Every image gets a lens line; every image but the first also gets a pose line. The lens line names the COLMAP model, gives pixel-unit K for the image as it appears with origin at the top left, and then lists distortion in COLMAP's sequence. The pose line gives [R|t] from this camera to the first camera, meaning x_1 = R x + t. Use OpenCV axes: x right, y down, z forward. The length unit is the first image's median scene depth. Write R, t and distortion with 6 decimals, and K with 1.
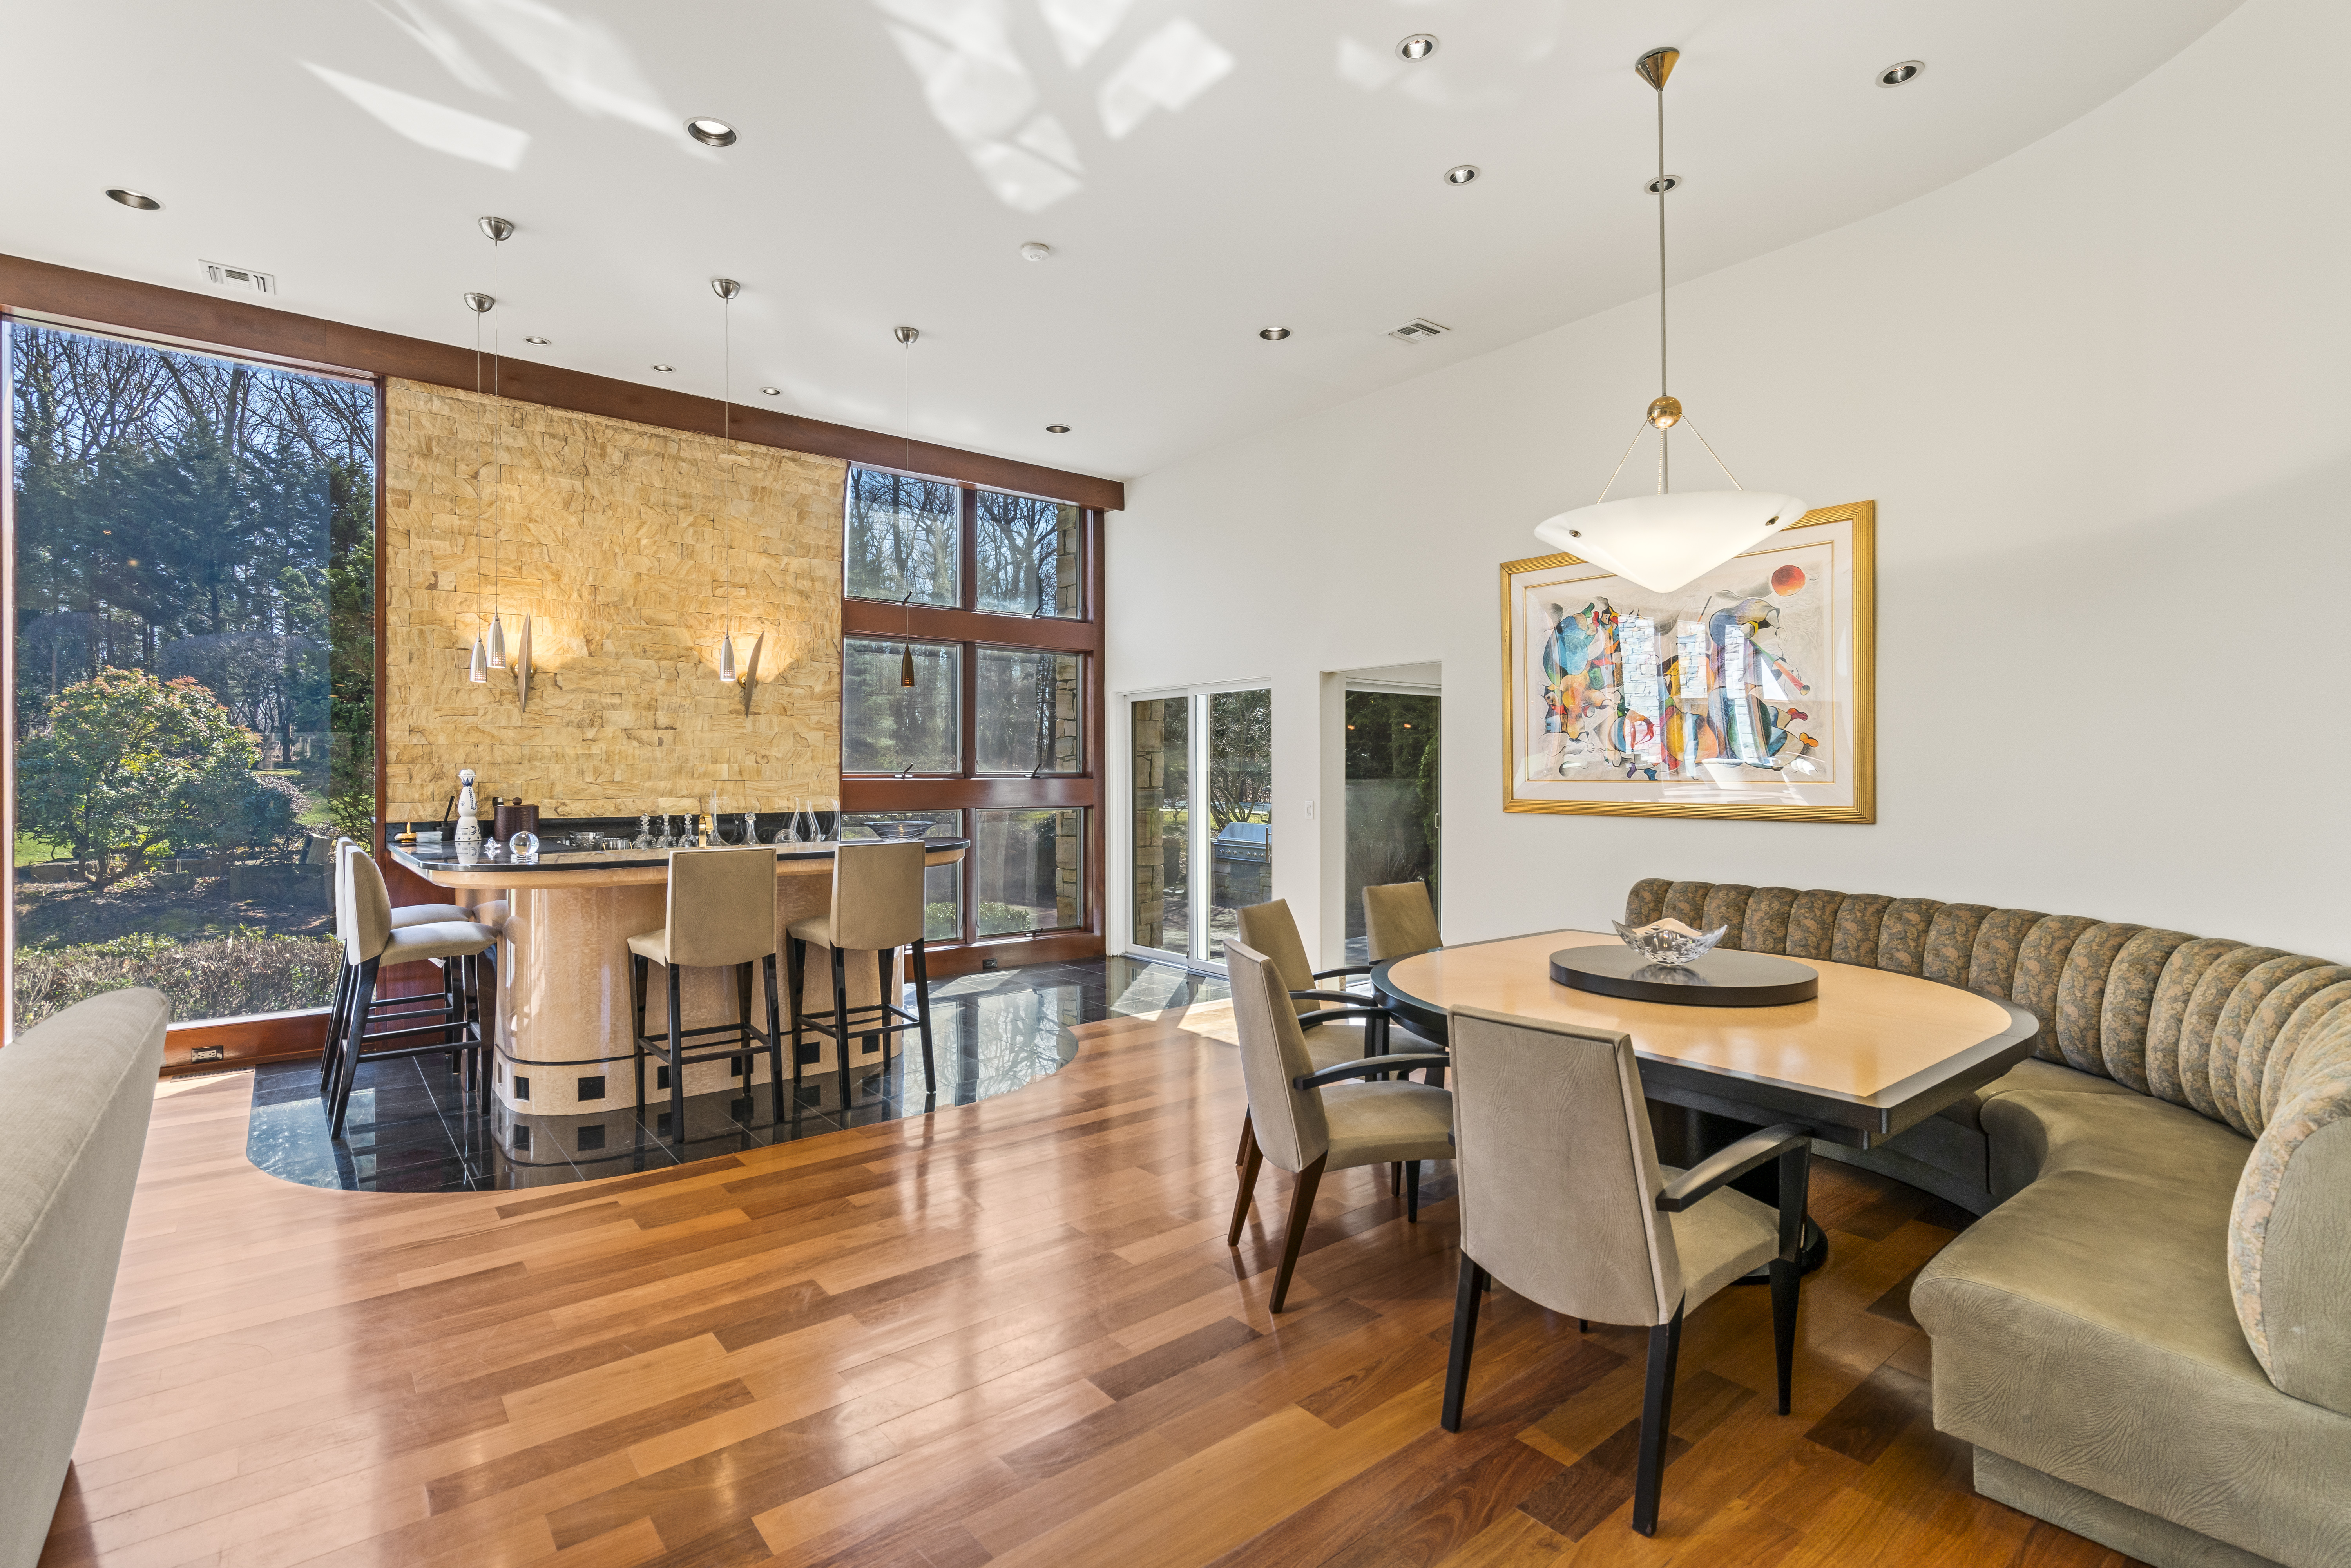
lens RADIAL K [[1096.3, 0, 1167.3], [0, 1096.3, 769.3], [0, 0, 1]] dist [0.003190, 0.001223]
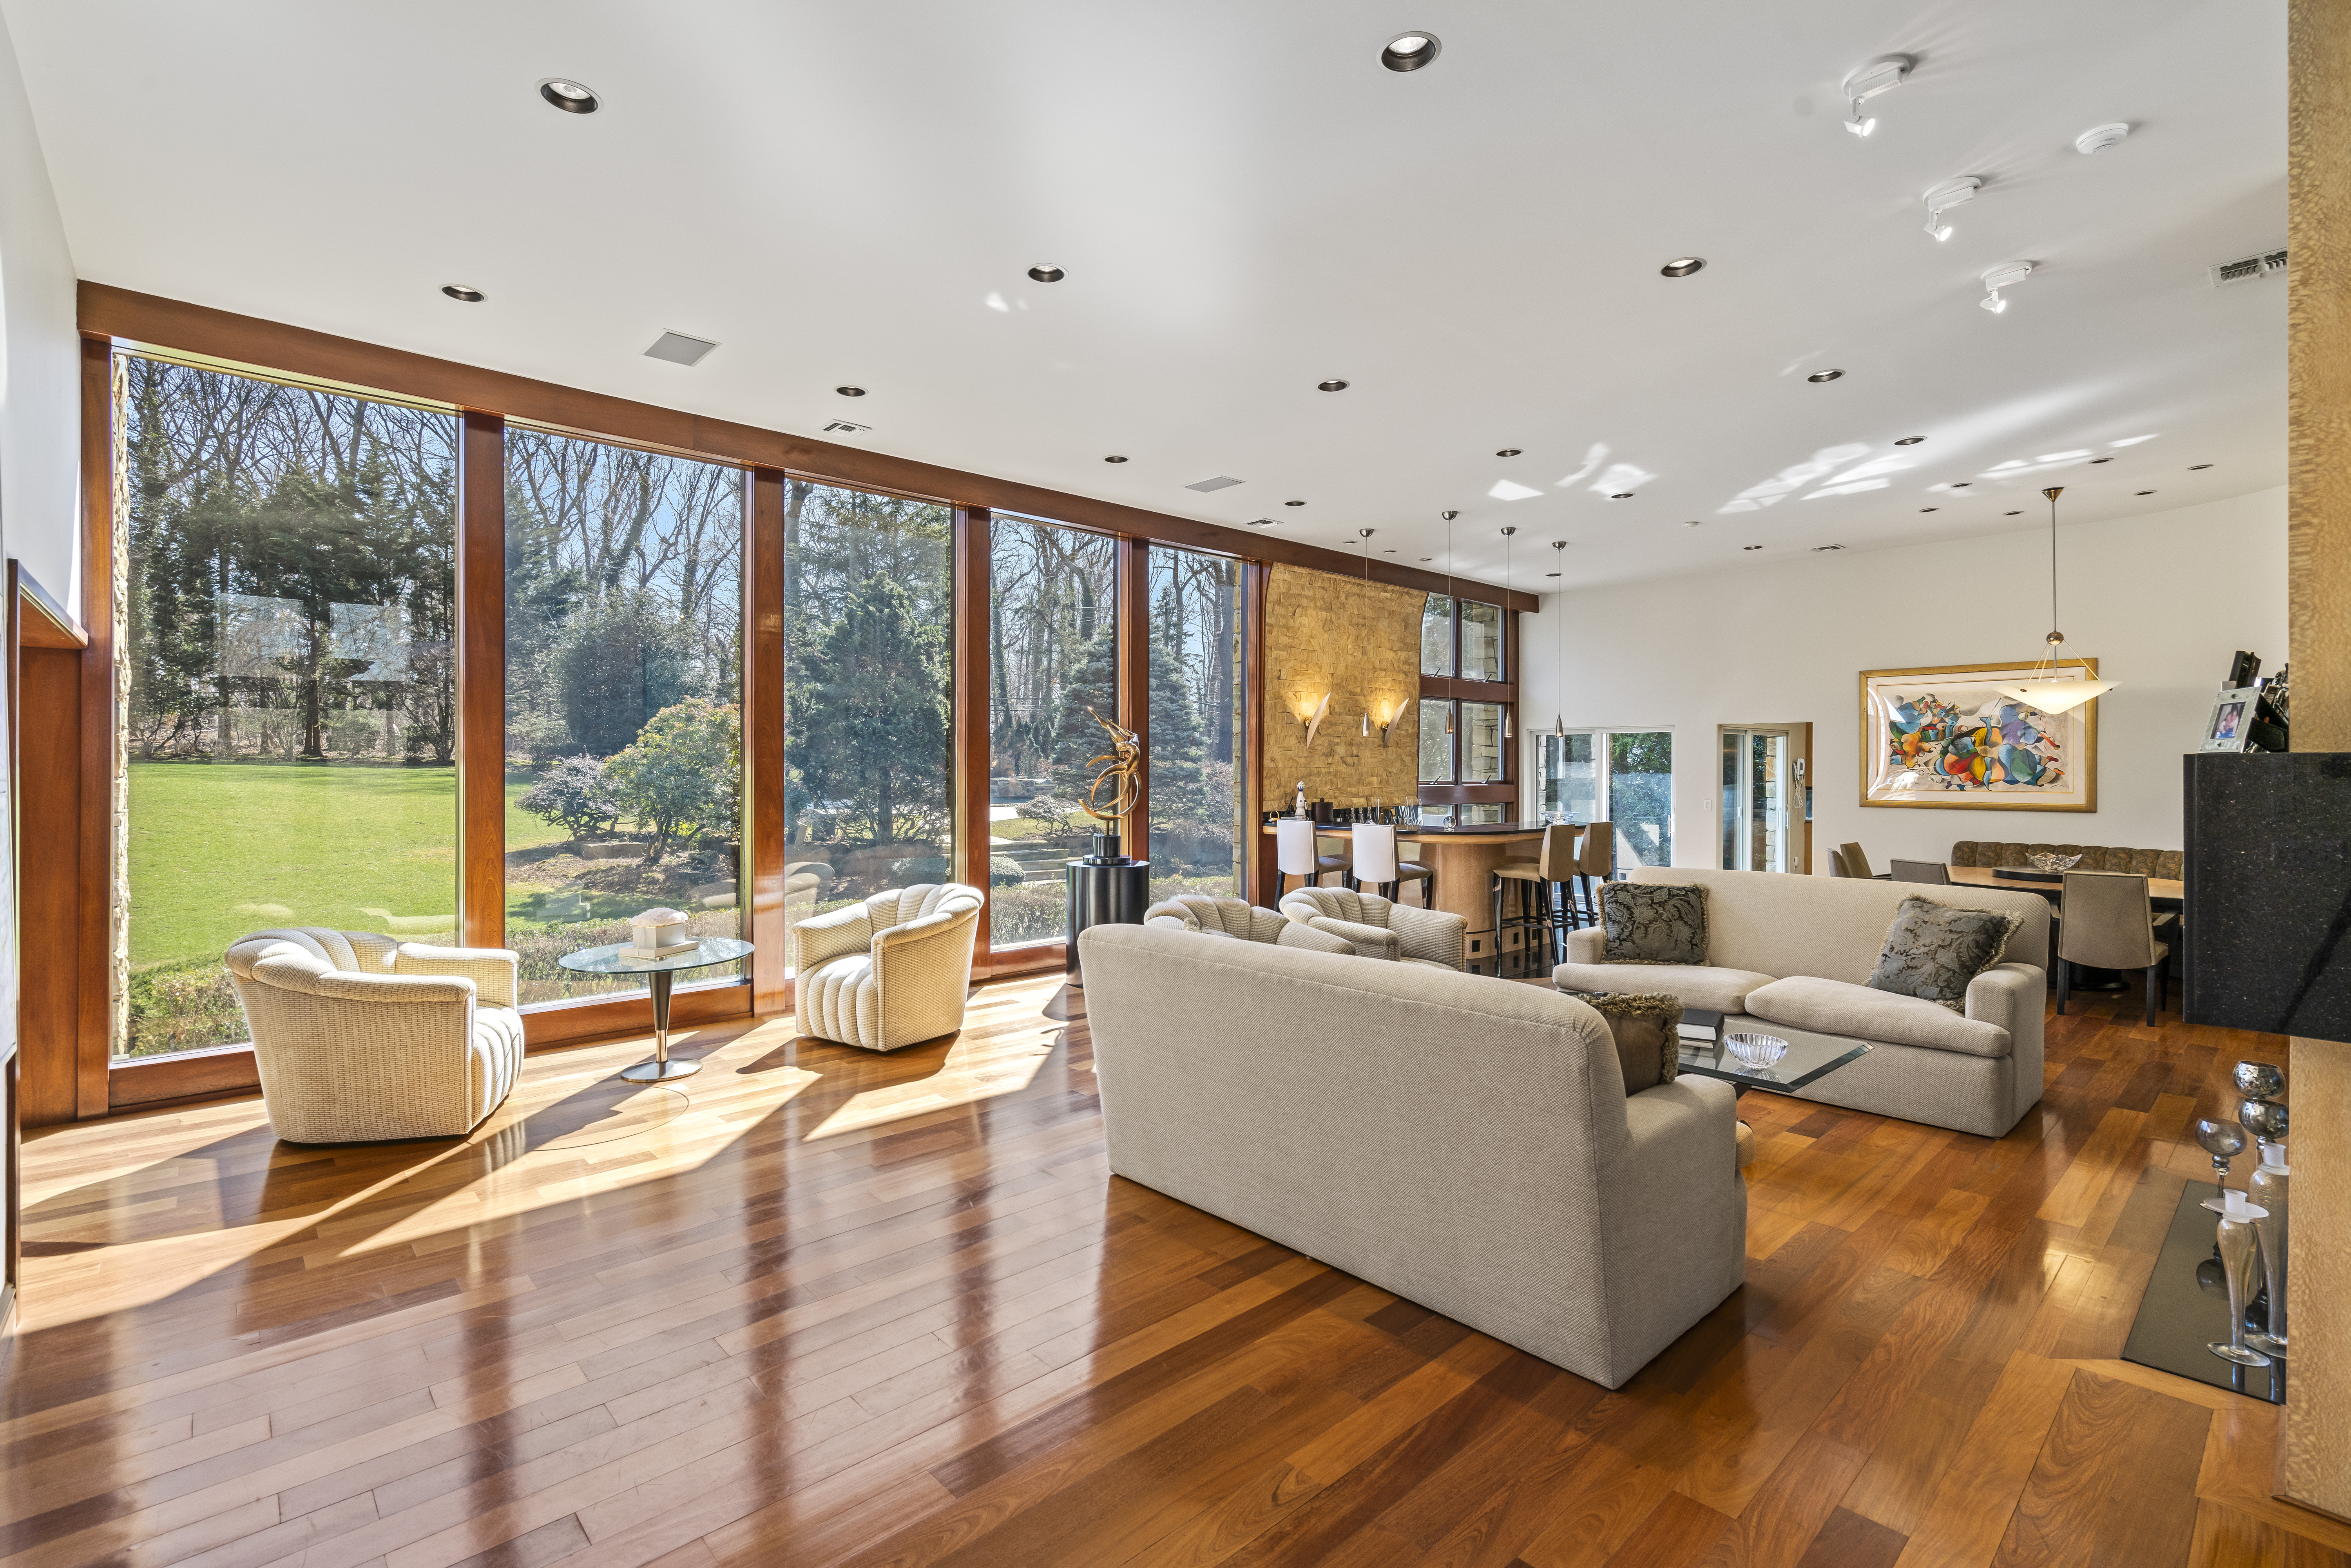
lens RADIAL K [[1070.3, 0, 1177.9], [0, 1070.3, 770.1], [0, 0, 1]] dist [-0.000698, 0.000061]
pose [[0.997591, 0.003447, 0.069278, -0.842080], [-0.003814, 0.999979, 0.005171, -0.023685], [-0.069259, -0.005423, 0.997584, -0.620608]]
